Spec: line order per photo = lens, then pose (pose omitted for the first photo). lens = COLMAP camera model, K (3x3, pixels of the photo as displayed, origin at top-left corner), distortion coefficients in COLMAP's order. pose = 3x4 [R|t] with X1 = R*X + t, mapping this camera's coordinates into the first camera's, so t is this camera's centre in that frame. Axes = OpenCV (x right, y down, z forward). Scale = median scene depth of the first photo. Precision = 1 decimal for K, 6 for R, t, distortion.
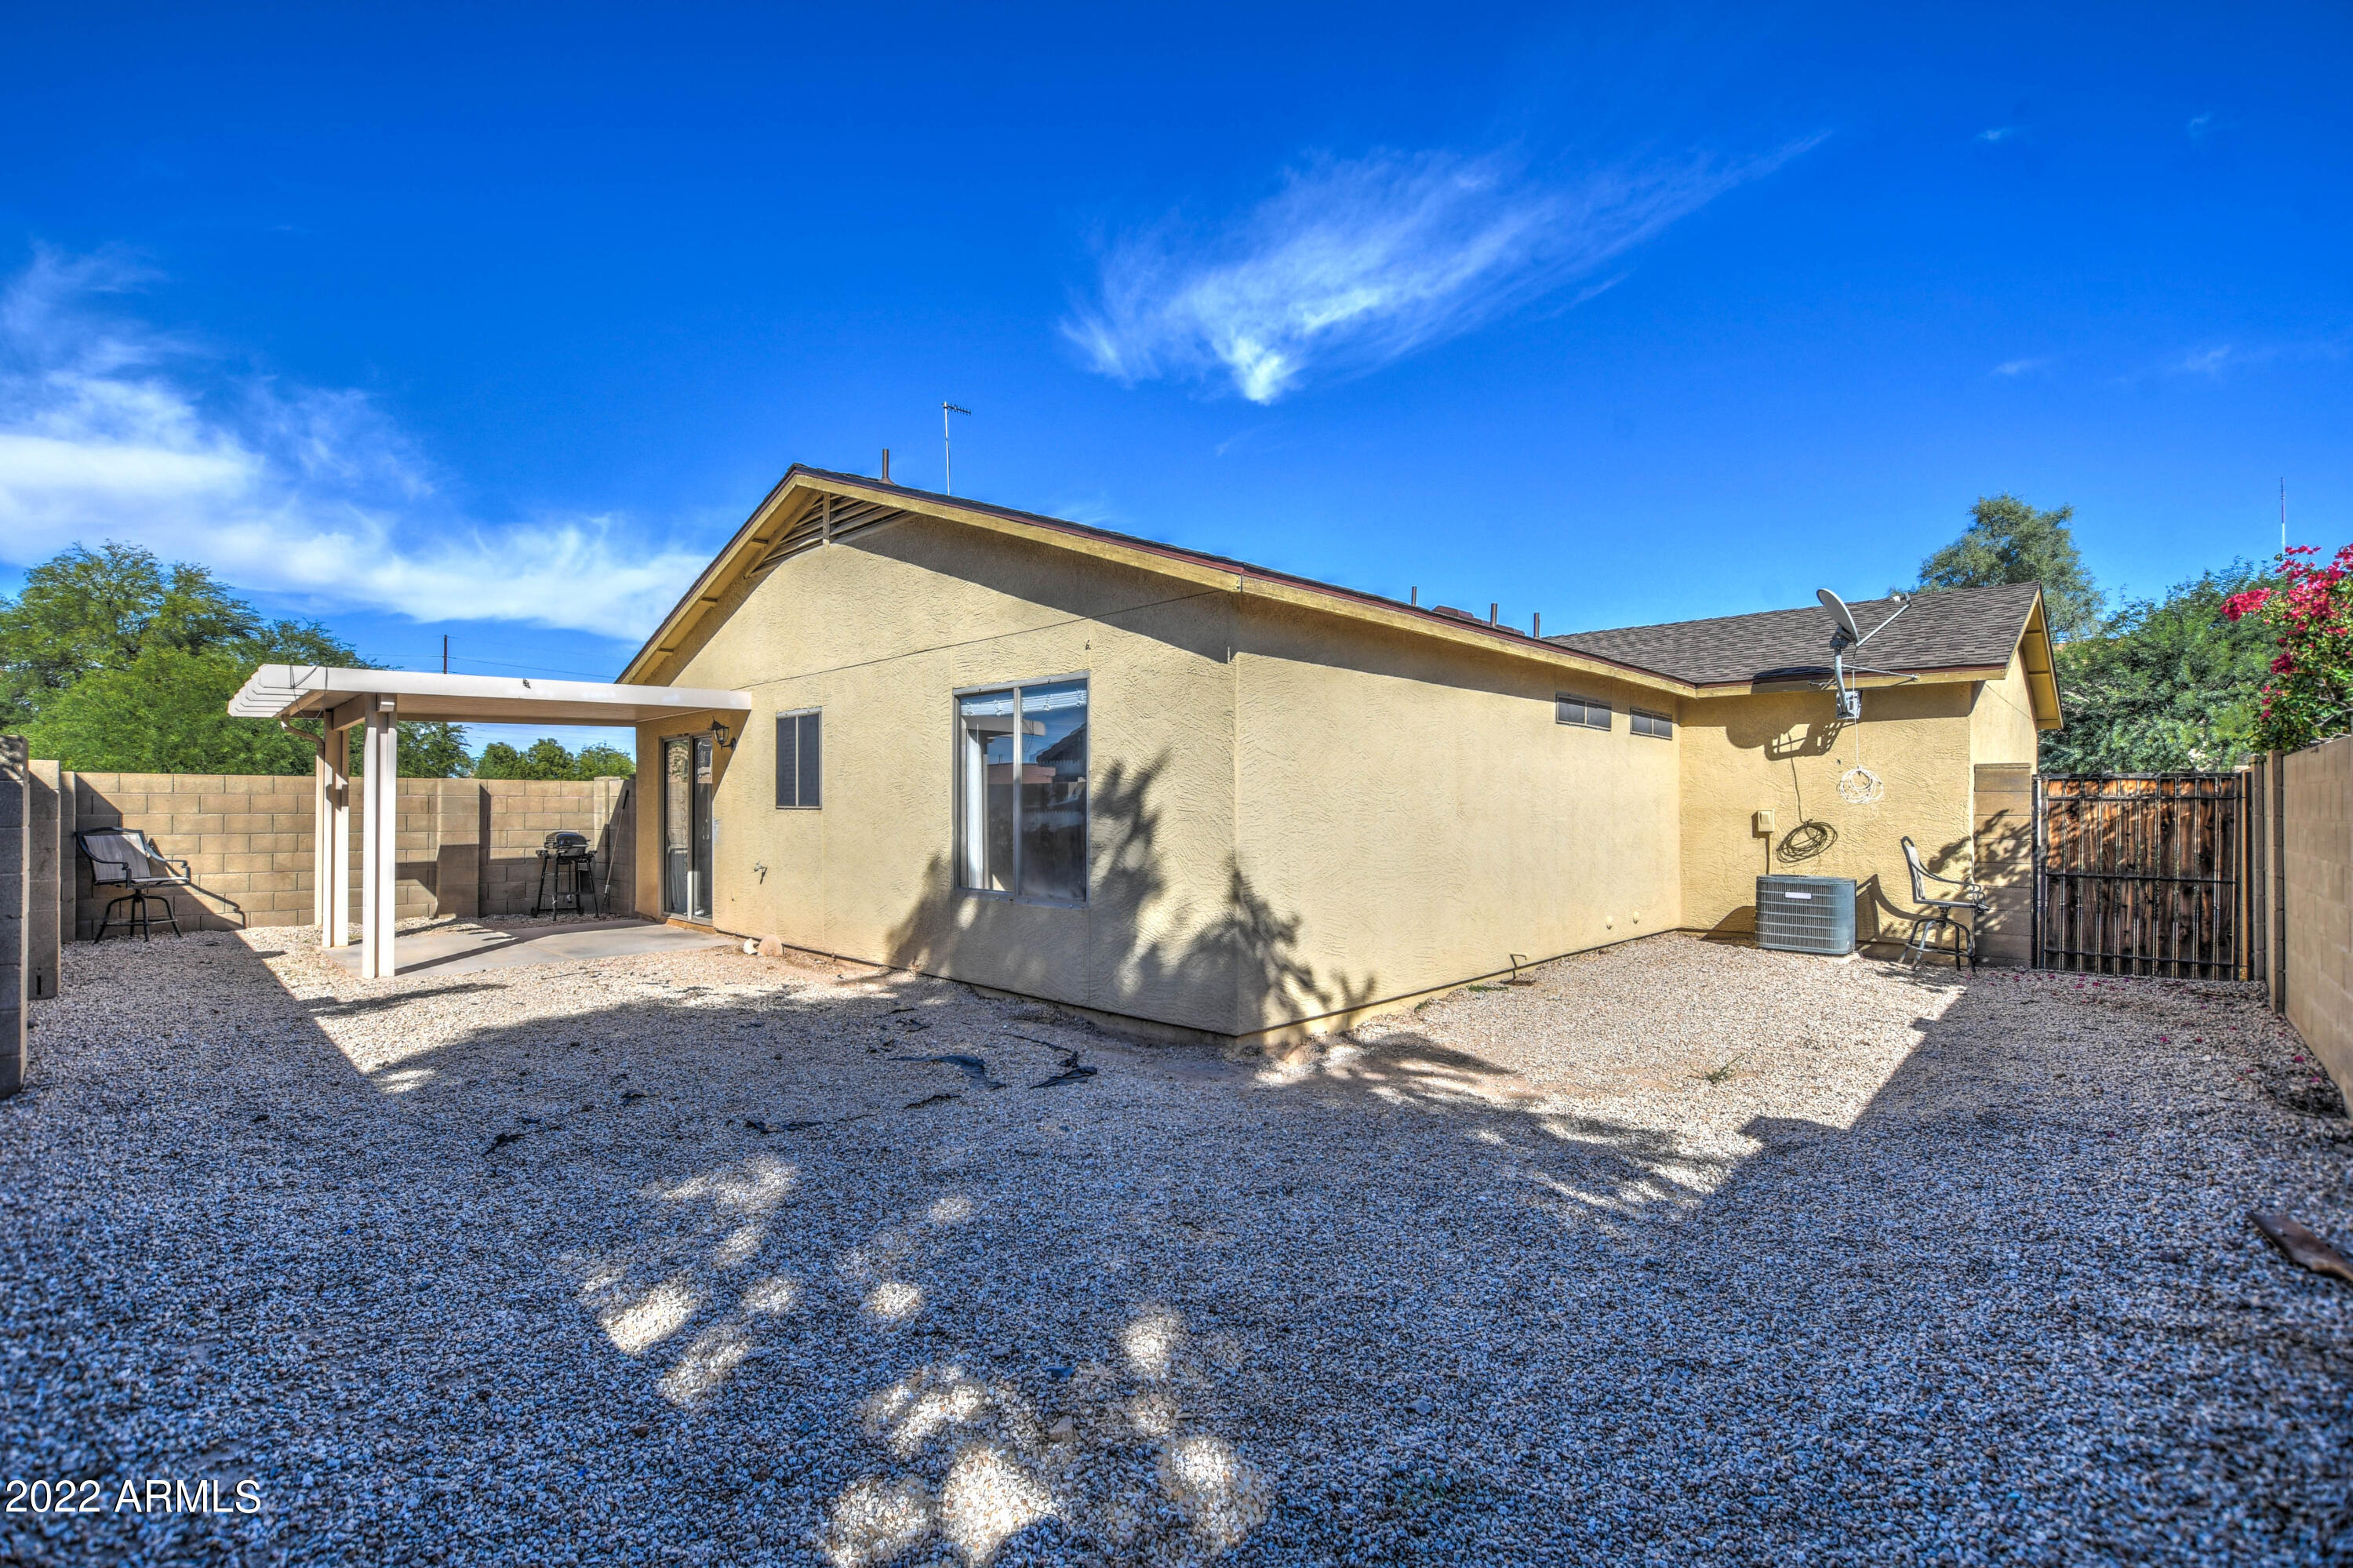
lens RADIAL K [[1000.3, 0, 1166.0], [0, 1000.3, 796.9], [0, 0, 1]] dist [-0.018194, -0.000079]
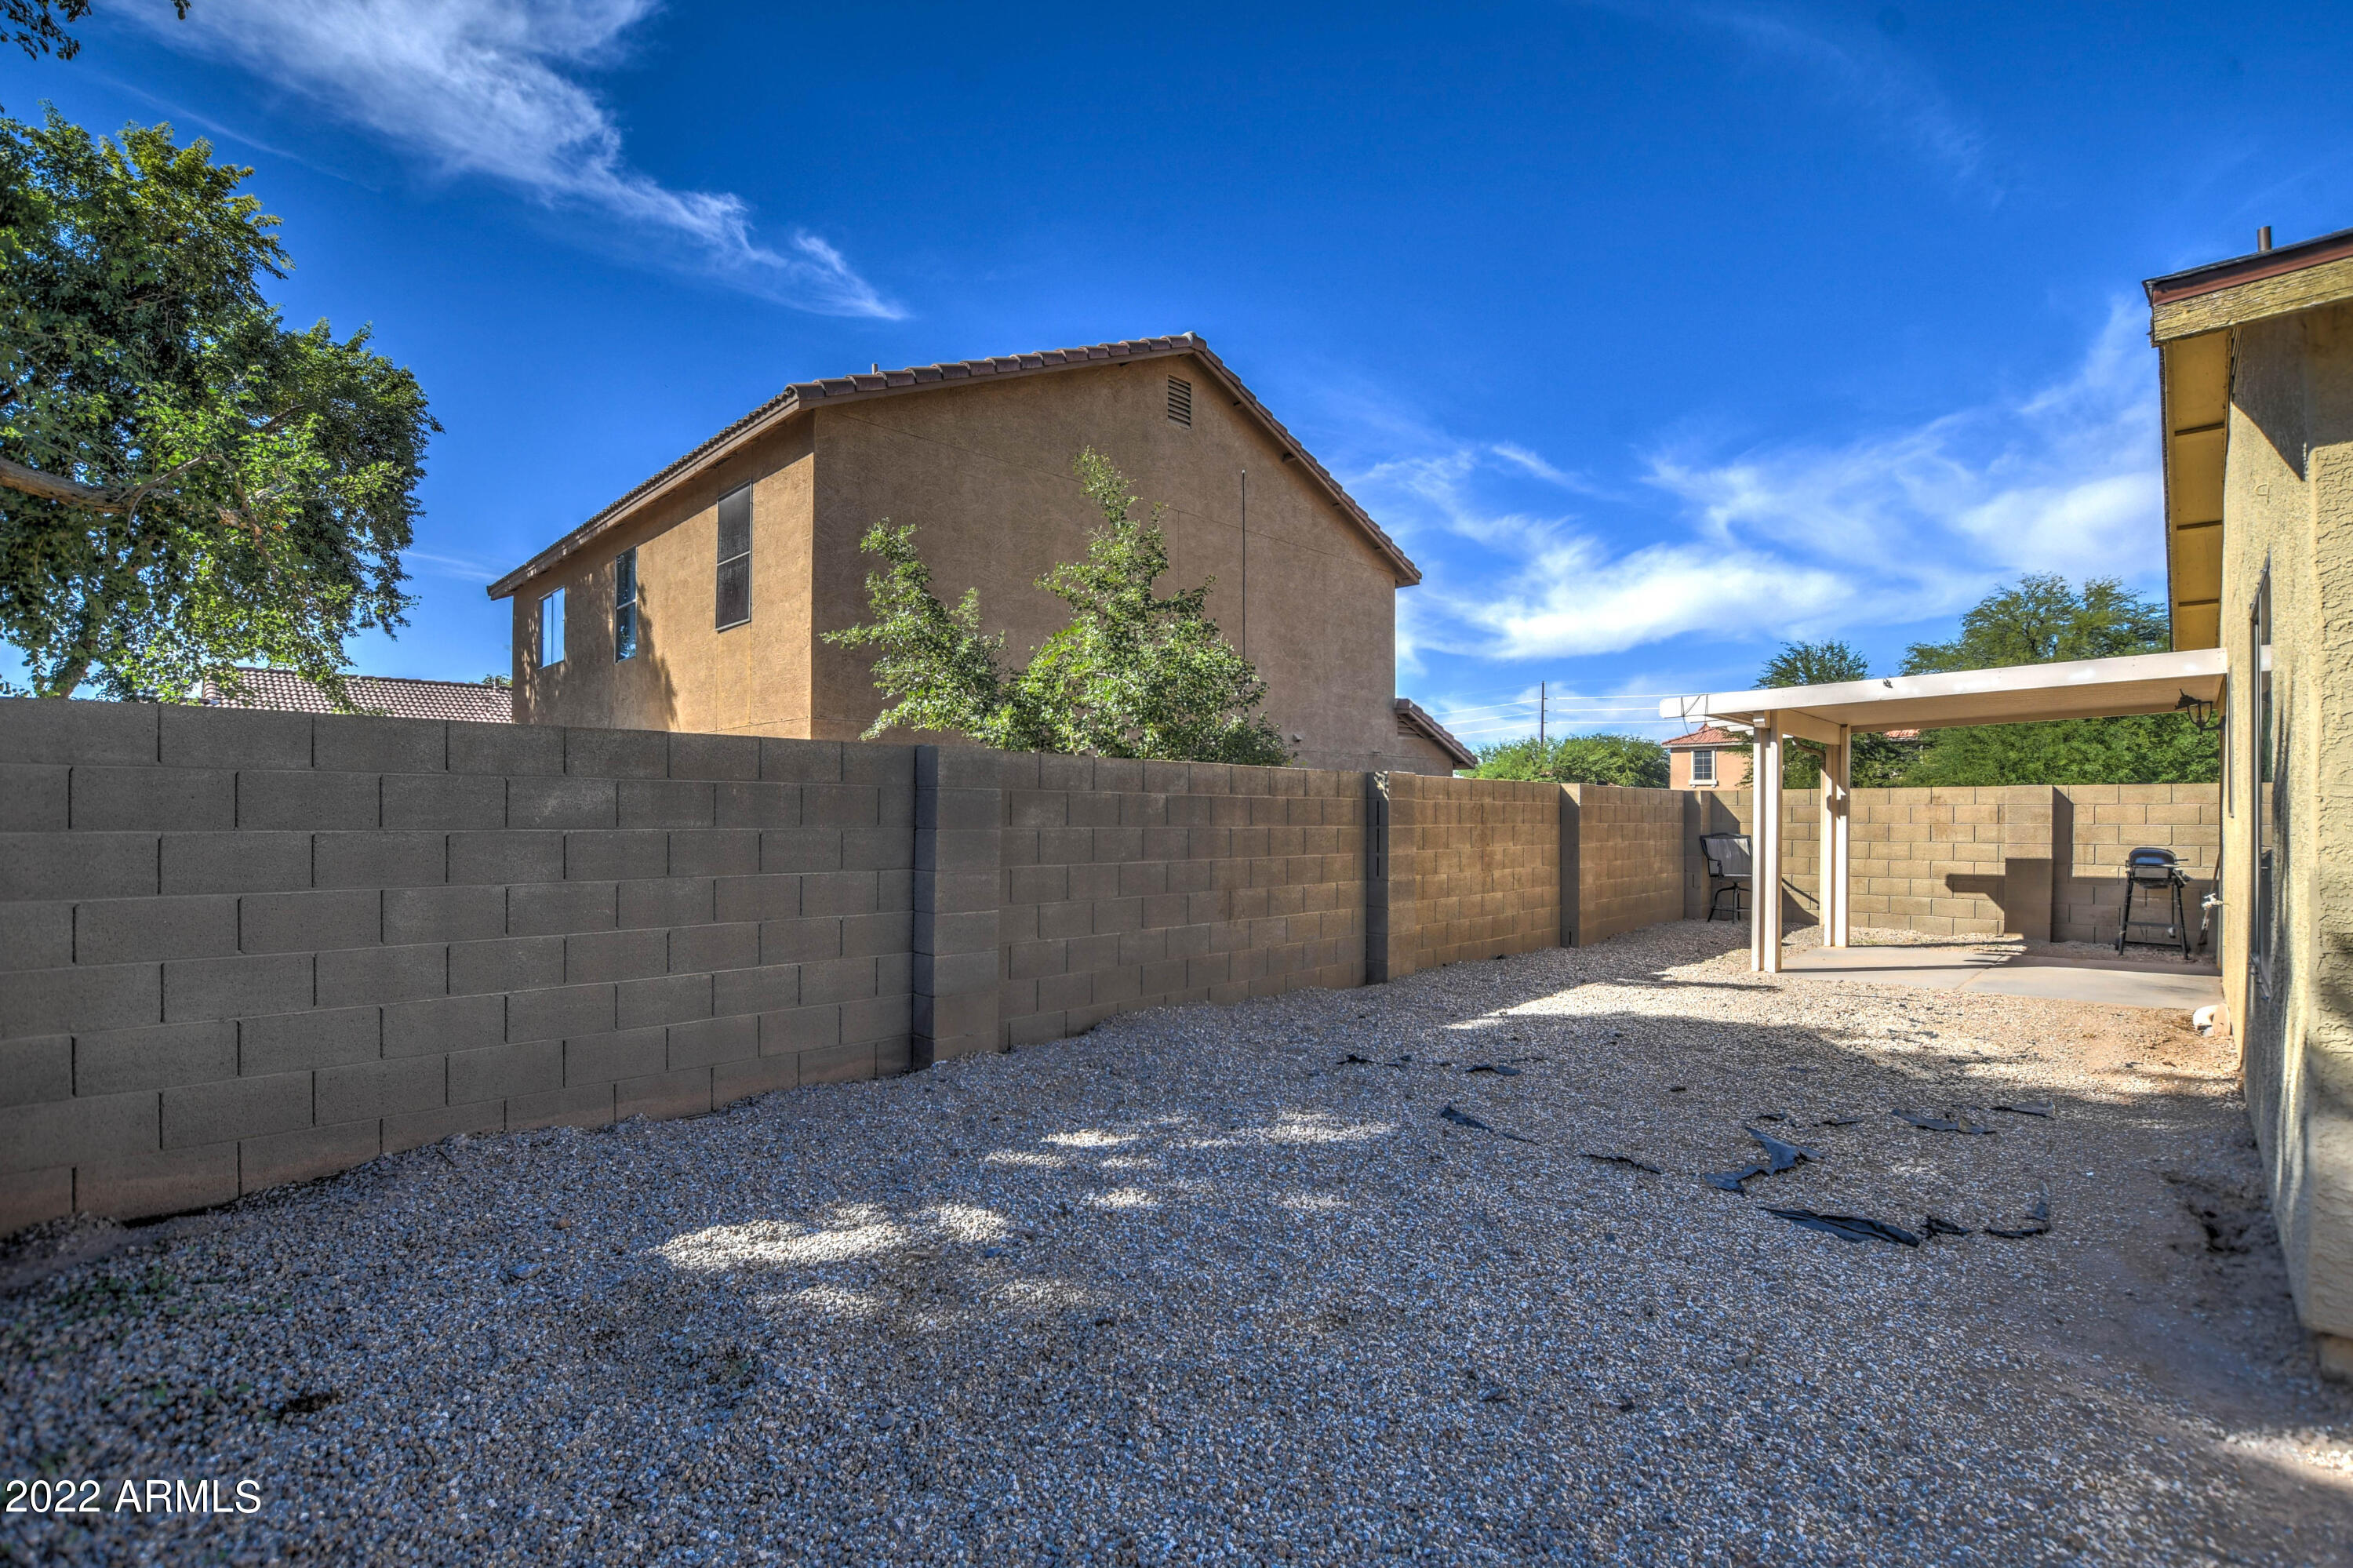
lens RADIAL K [[1055.2, 0, 1192.6], [0, 1055.2, 791.7], [0, 0, 1]] dist [-0.030603, 0.003970]
pose [[0.025232, -0.025403, -0.999359, 0.508924], [0.007934, 0.999651, -0.025210, 0.011970], [0.999650, -0.007292, 0.025425, 0.501500]]
